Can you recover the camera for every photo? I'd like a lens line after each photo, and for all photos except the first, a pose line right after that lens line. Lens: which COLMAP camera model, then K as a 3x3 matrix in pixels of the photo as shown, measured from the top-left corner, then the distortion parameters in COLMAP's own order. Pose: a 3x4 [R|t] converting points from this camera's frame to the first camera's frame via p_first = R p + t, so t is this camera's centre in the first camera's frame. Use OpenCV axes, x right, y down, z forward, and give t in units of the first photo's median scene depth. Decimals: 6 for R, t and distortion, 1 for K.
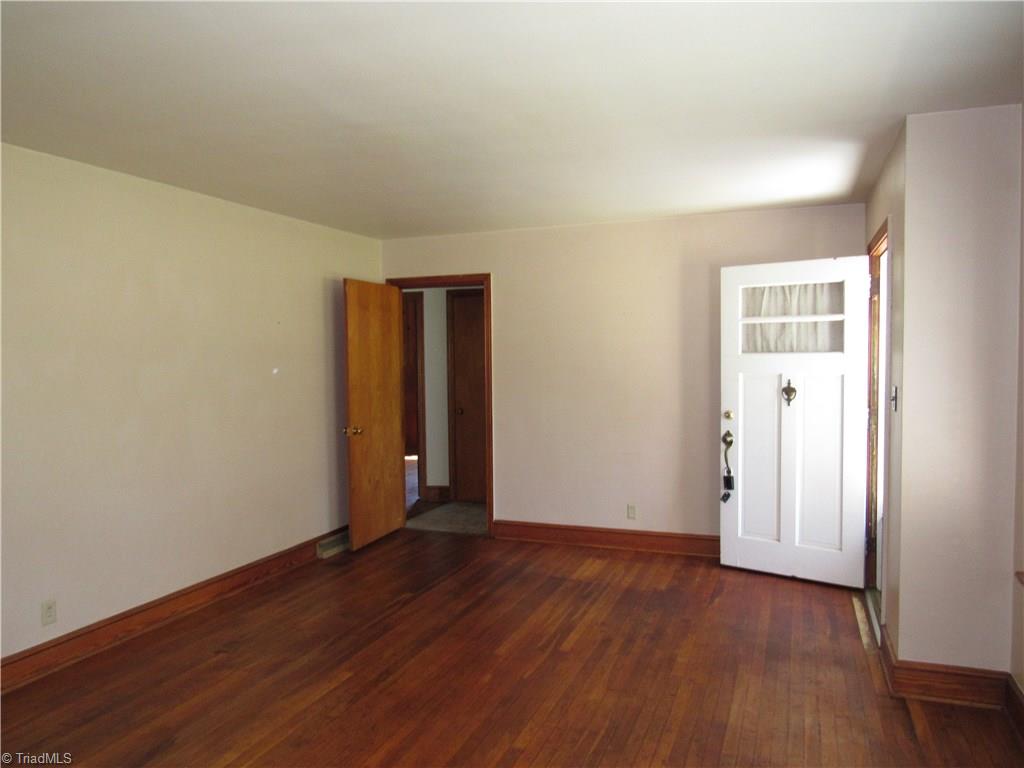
lens RADIAL K [[730.1, 0, 512.4], [0, 730.1, 384.4], [0, 0, 1]] dist [0.000573, -0.000841]
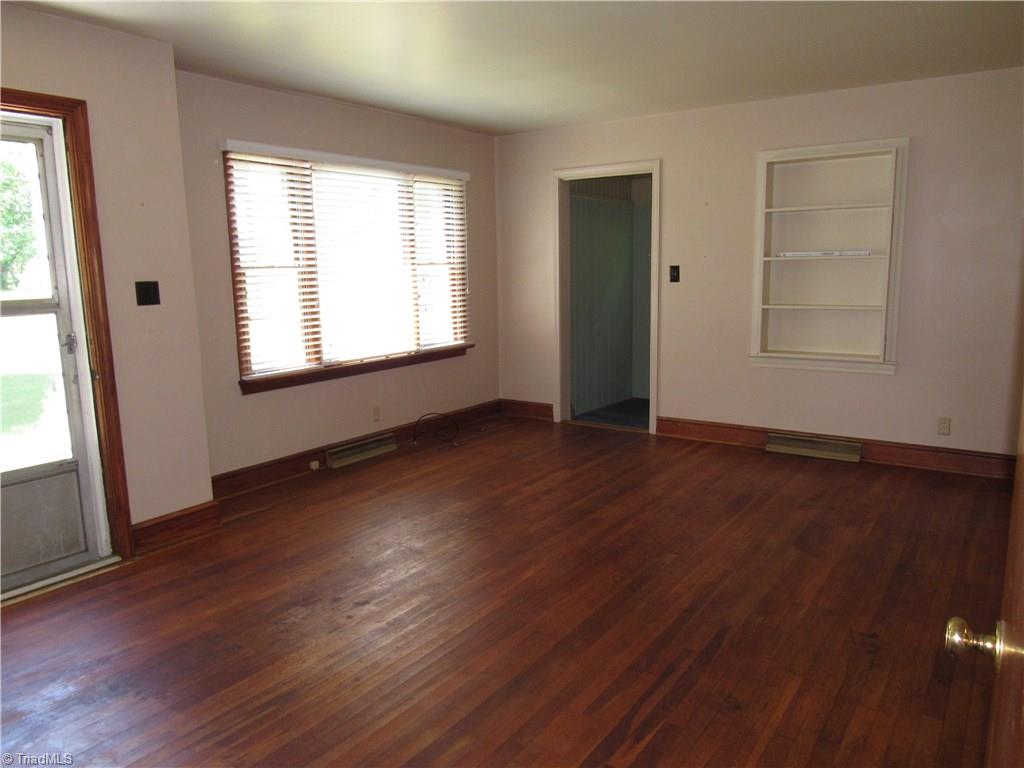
lens RADIAL K [[730.1, 0, 510.9], [0, 730.1, 382.5], [0, 0, 1]] dist [0.000573, -0.000841]
pose [[-0.970673, -0.005248, 0.240346, -0.245616], [0.046986, 0.976339, 0.211077, -0.056736], [-0.235767, 0.216180, -0.947460, 1.875865]]
